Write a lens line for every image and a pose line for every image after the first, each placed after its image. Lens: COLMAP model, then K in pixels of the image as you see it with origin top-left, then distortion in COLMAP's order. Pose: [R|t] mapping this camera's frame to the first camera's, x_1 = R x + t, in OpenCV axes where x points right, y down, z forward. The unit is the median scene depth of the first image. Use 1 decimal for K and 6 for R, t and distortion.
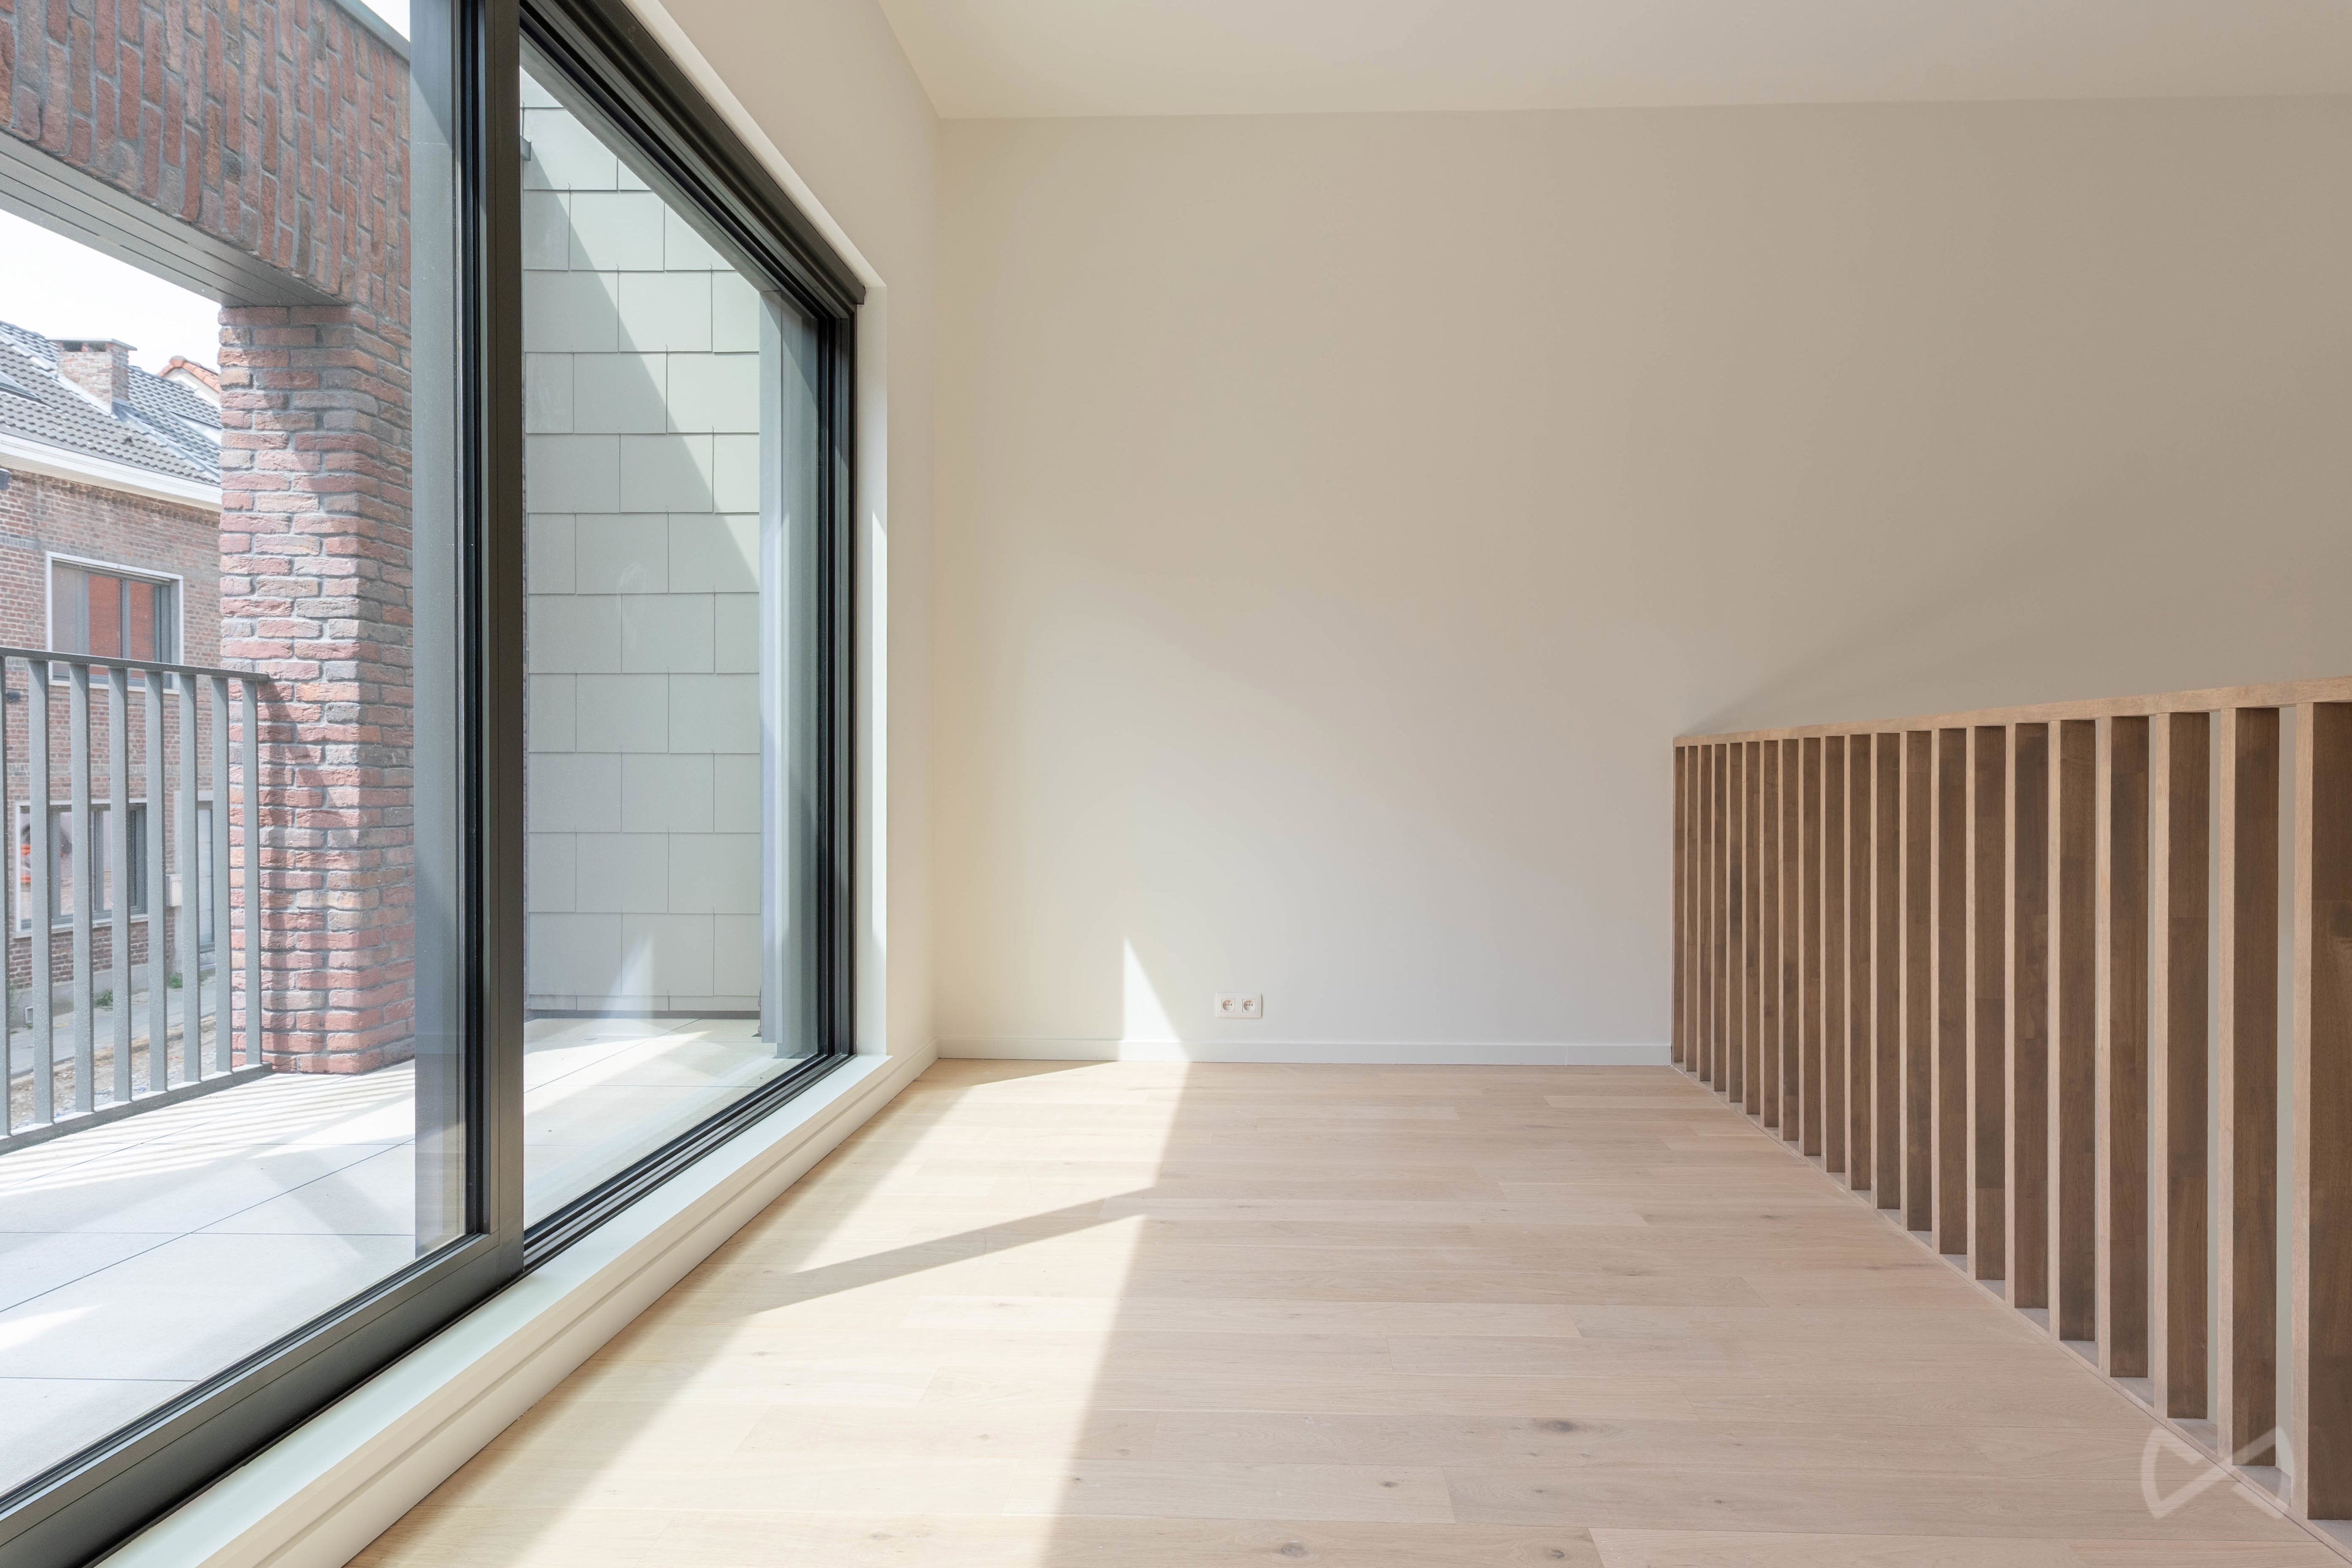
lens RADIAL K [[1343.1, 0, 1178.4], [0, 1343.1, 785.1], [0, 0, 1]] dist [0.005105, 0.003070]
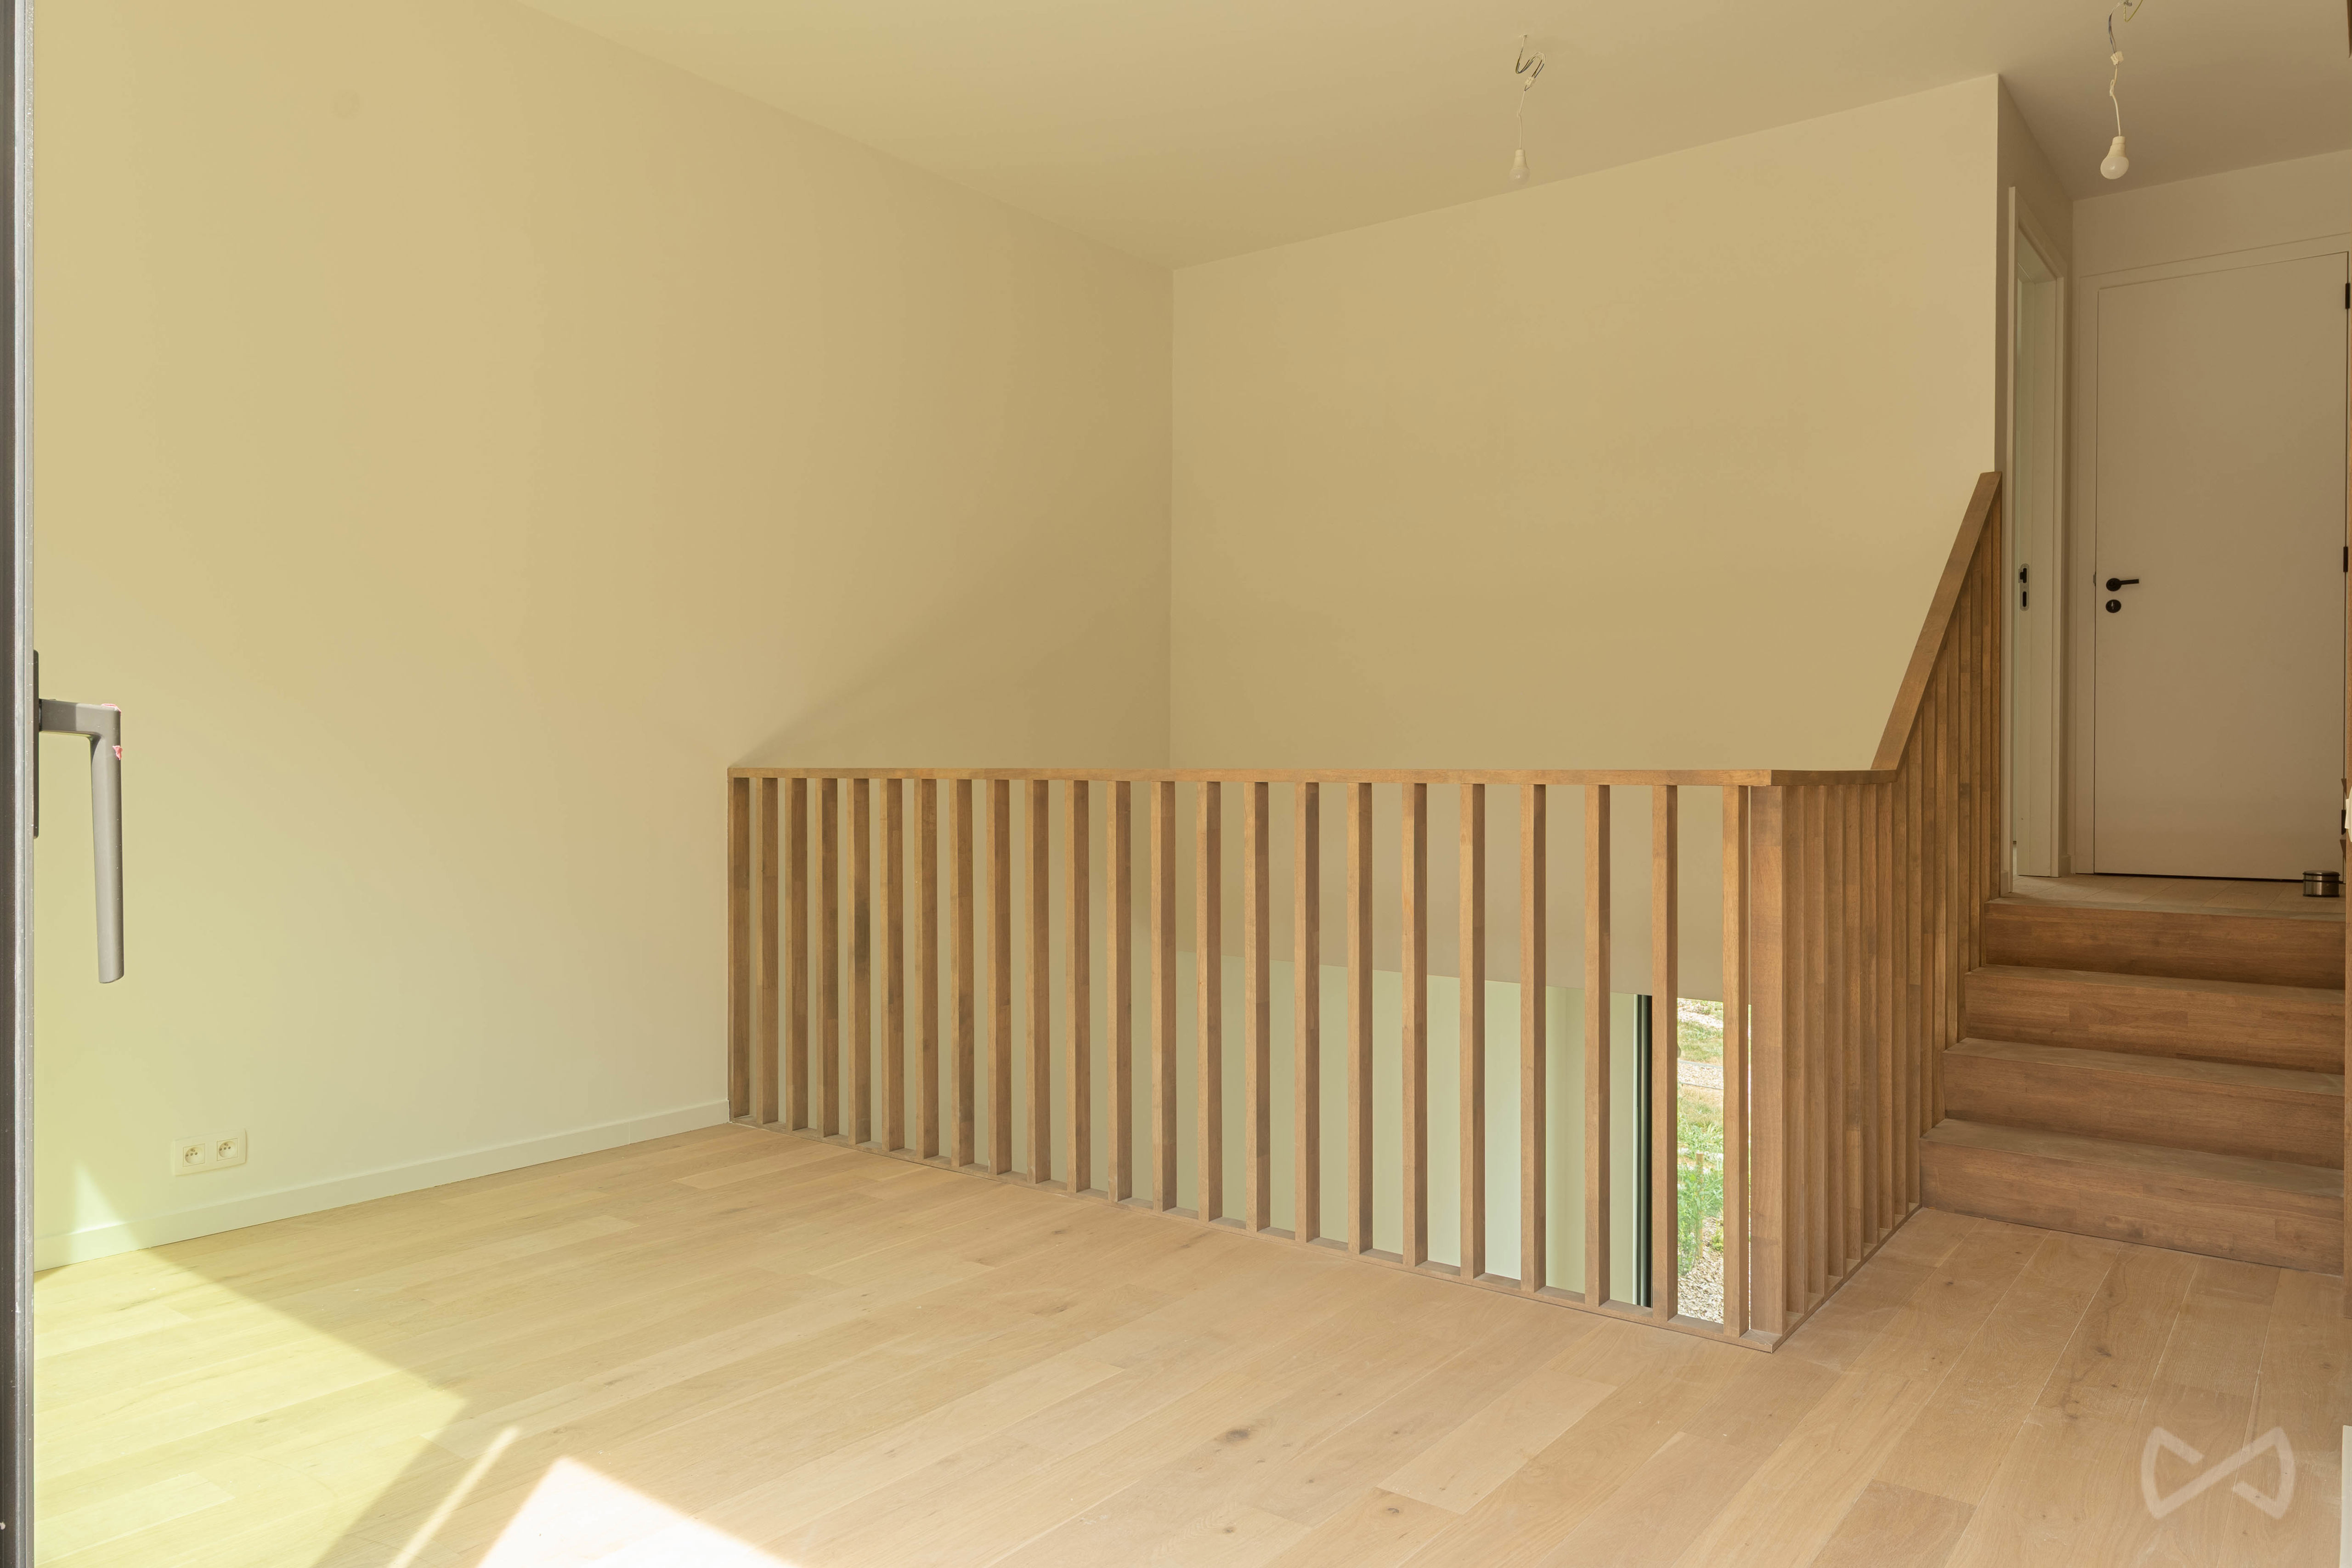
lens RADIAL K [[1568.2, 0, 1173.3], [0, 1568.2, 783.8], [0, 0, 1]] dist [0.001473, 0.000186]
pose [[0.570234, -0.005347, 0.821465, -0.546049], [0.004597, 0.999984, 0.003317, -0.042374], [-0.821469, 0.001885, 0.570249, 0.210500]]
